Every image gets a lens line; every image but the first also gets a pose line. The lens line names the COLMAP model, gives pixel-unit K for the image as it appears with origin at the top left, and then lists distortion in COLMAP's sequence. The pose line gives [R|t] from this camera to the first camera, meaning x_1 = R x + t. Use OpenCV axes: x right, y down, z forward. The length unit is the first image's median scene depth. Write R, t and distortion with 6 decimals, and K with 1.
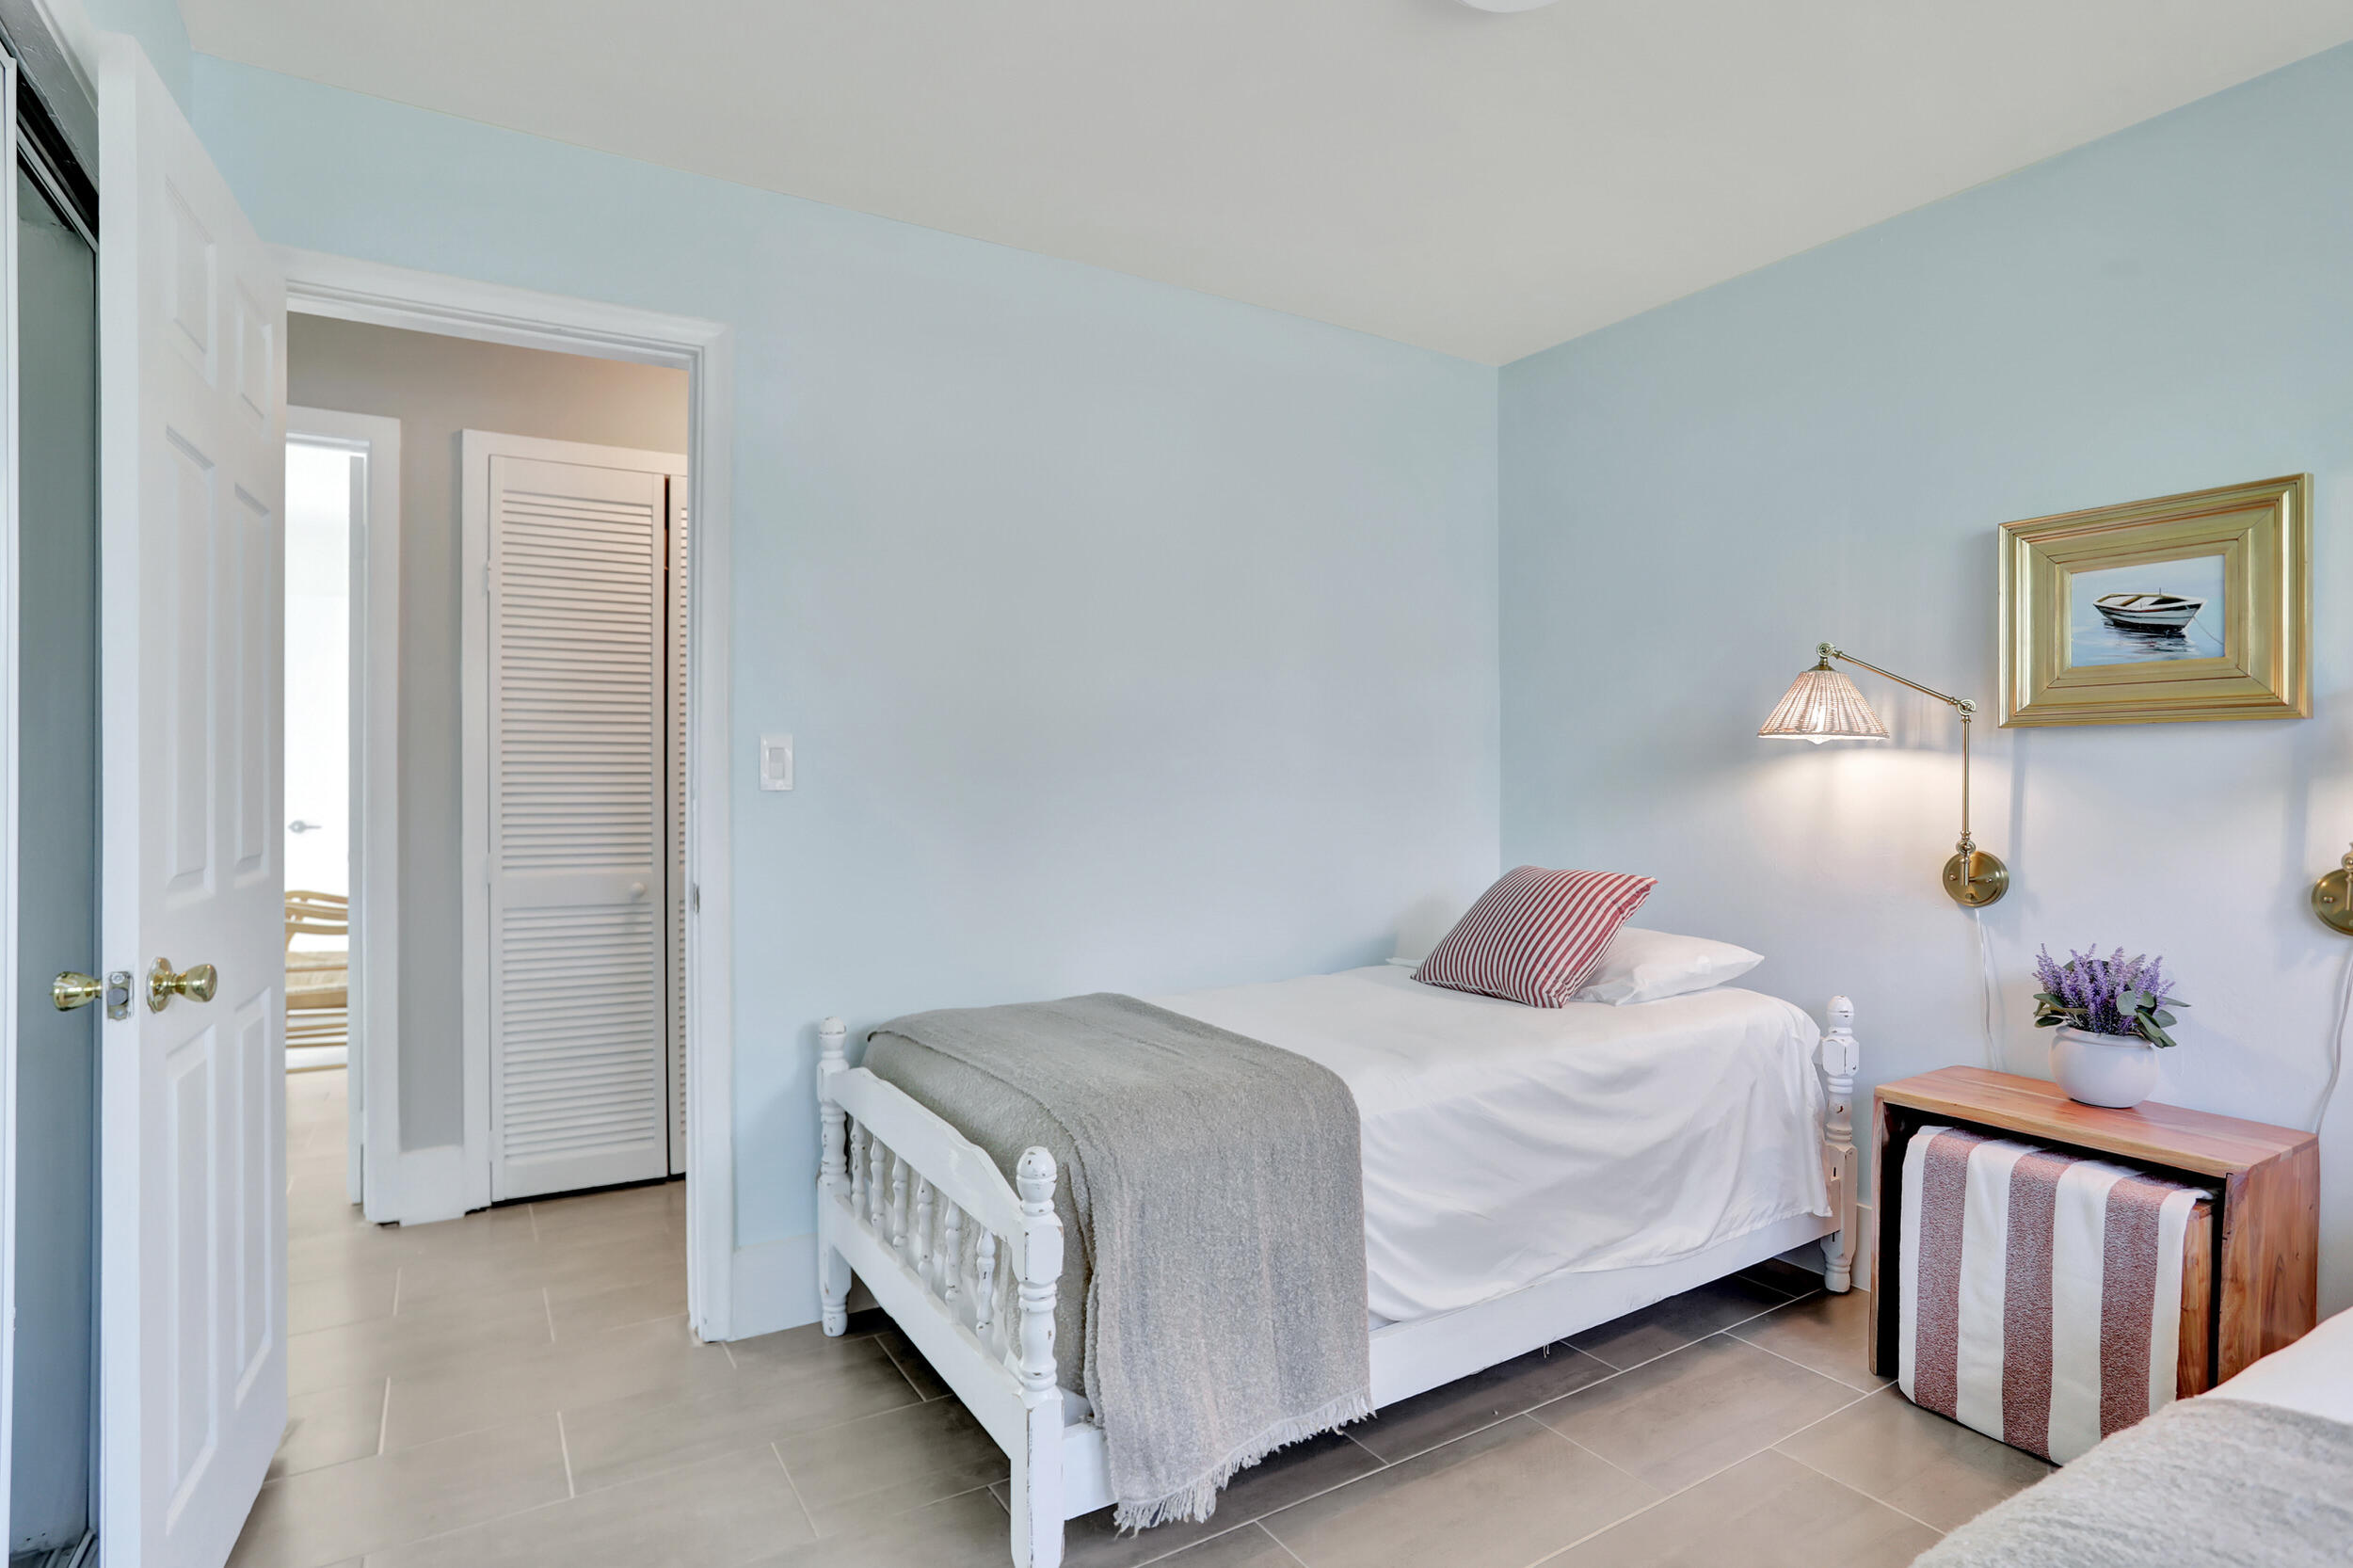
lens RADIAL K [[1263.3, 0, 1176.5], [0, 1263.3, 784.0], [0, 0, 1]] dist [0.000065, 0.000032]
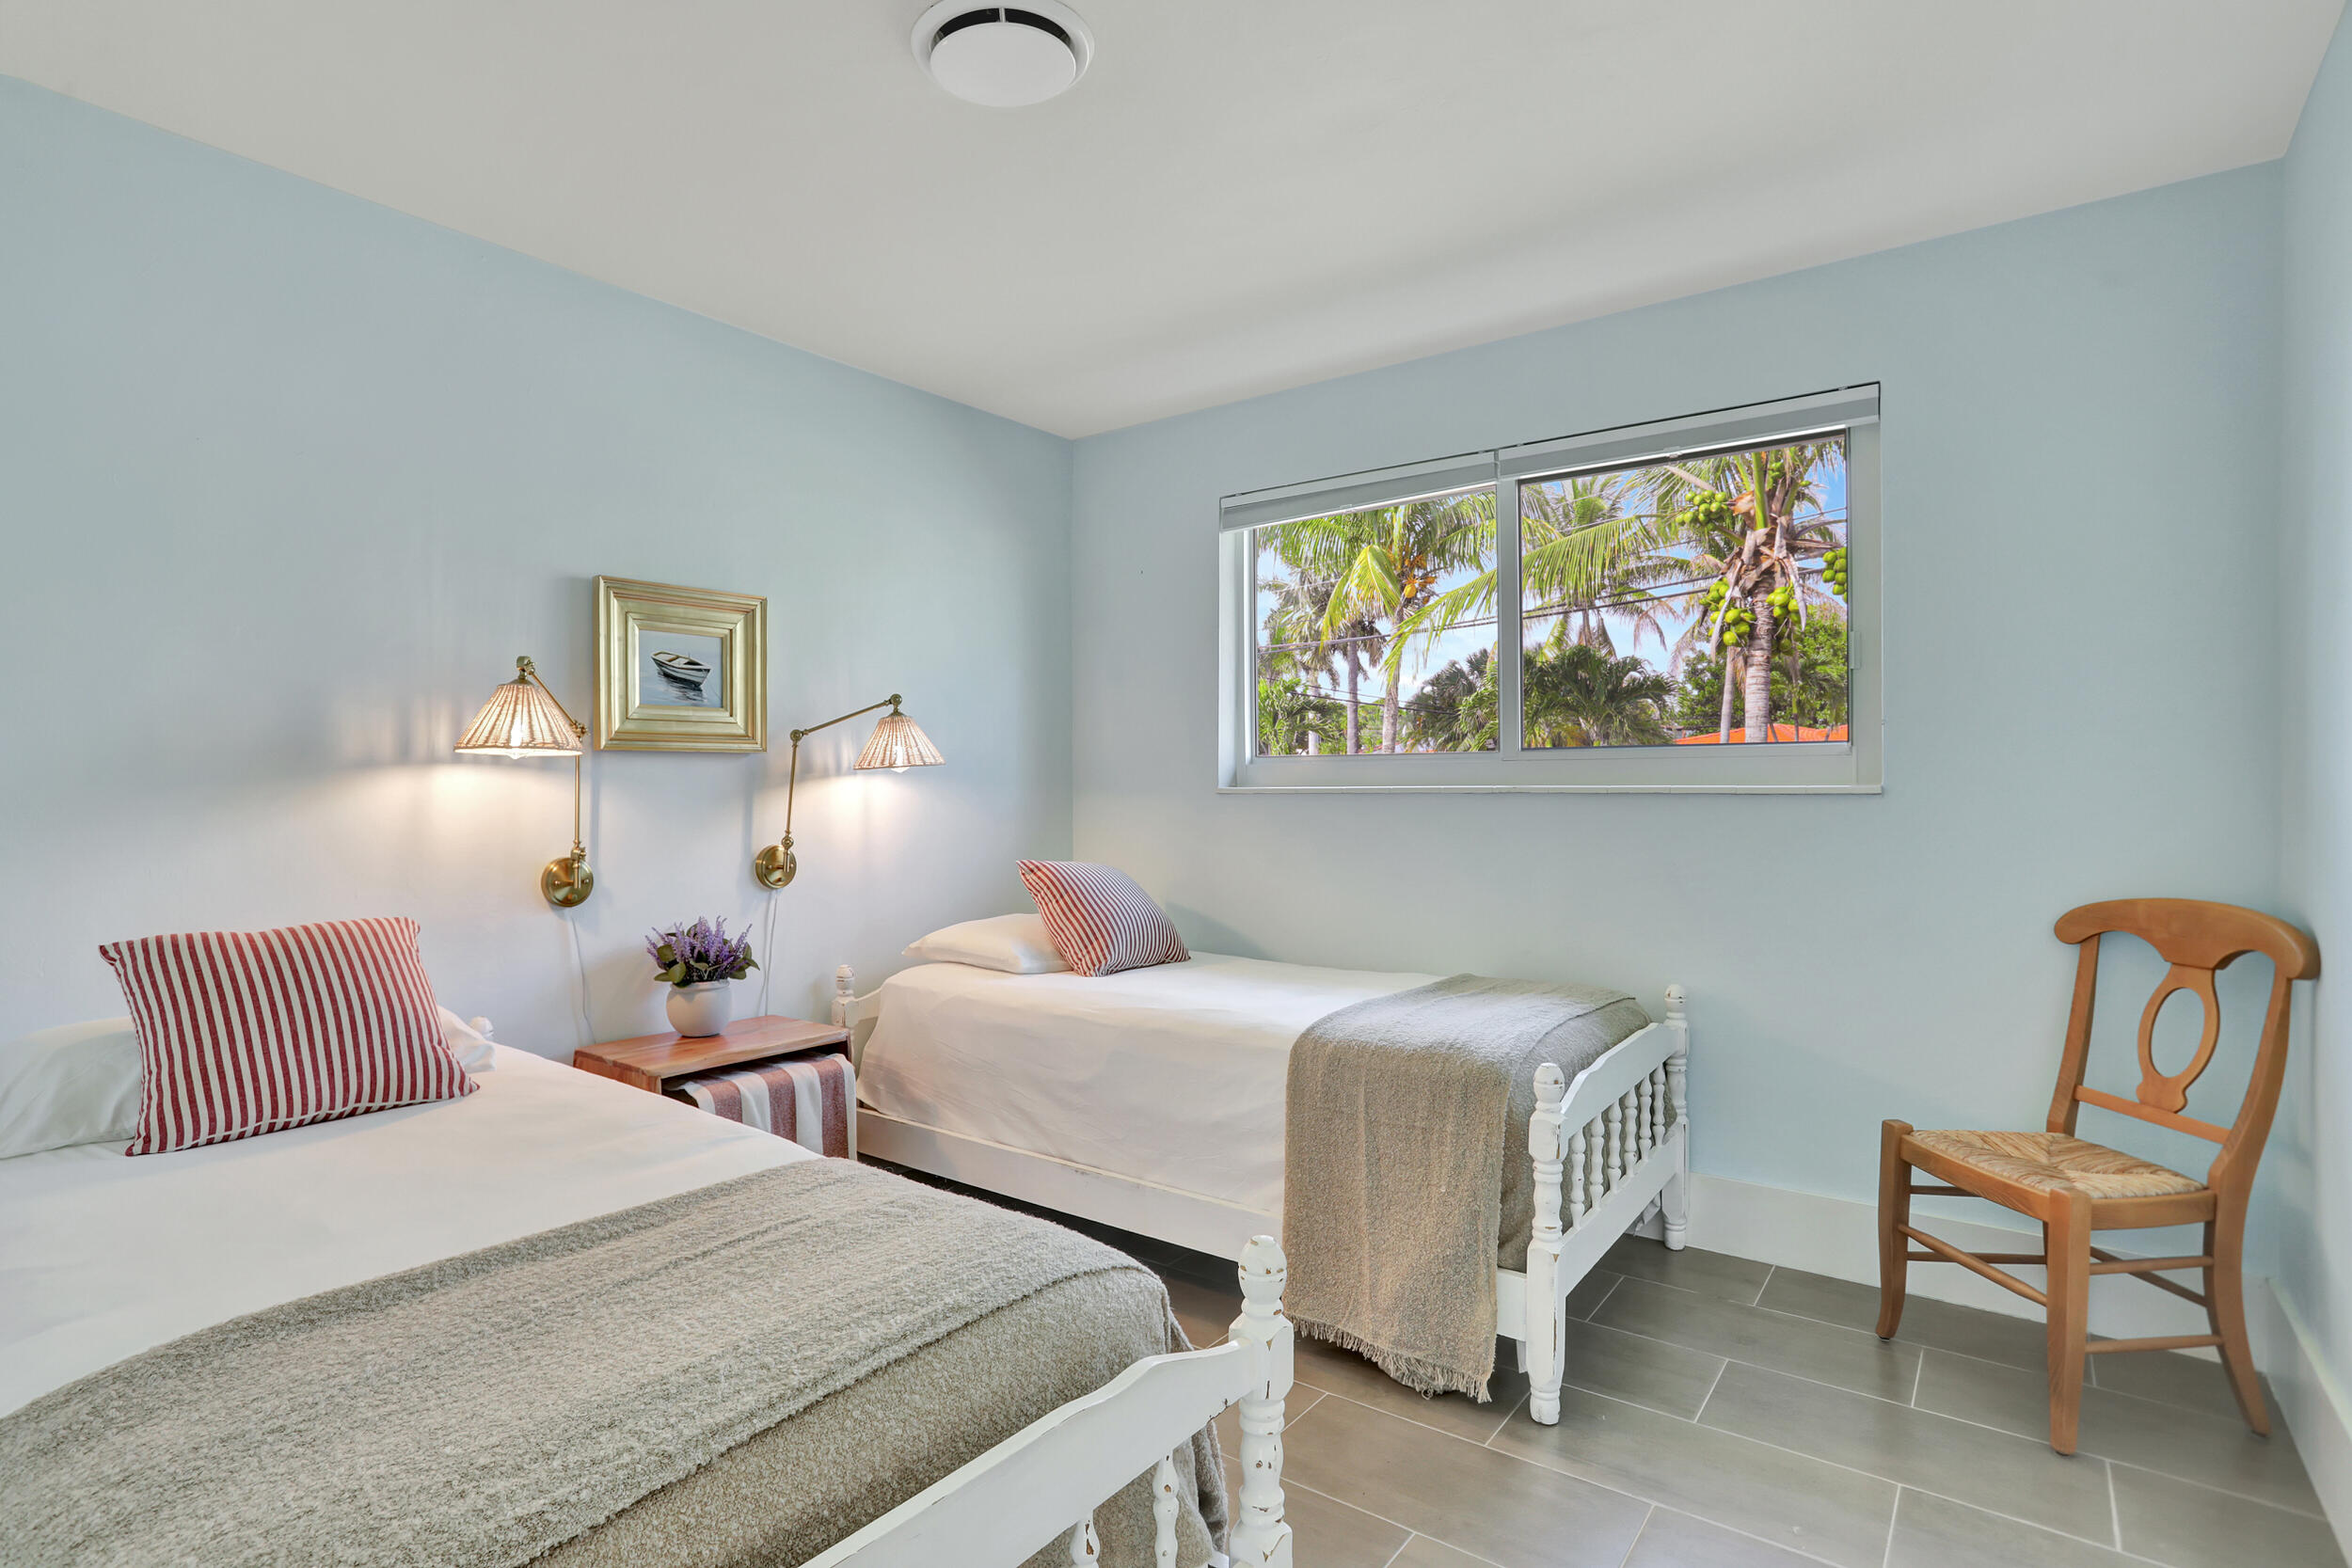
lens RADIAL K [[1262.7, 0, 1176.0], [0, 1262.7, 784.0], [0, 0, 1]] dist [0.000065, 0.000032]
pose [[-0.371568, 0.000191, 0.928406, -0.643240], [0.002311, 0.999997, 0.000719, -0.011845], [-0.928403, 0.002413, -0.371568, 0.948126]]
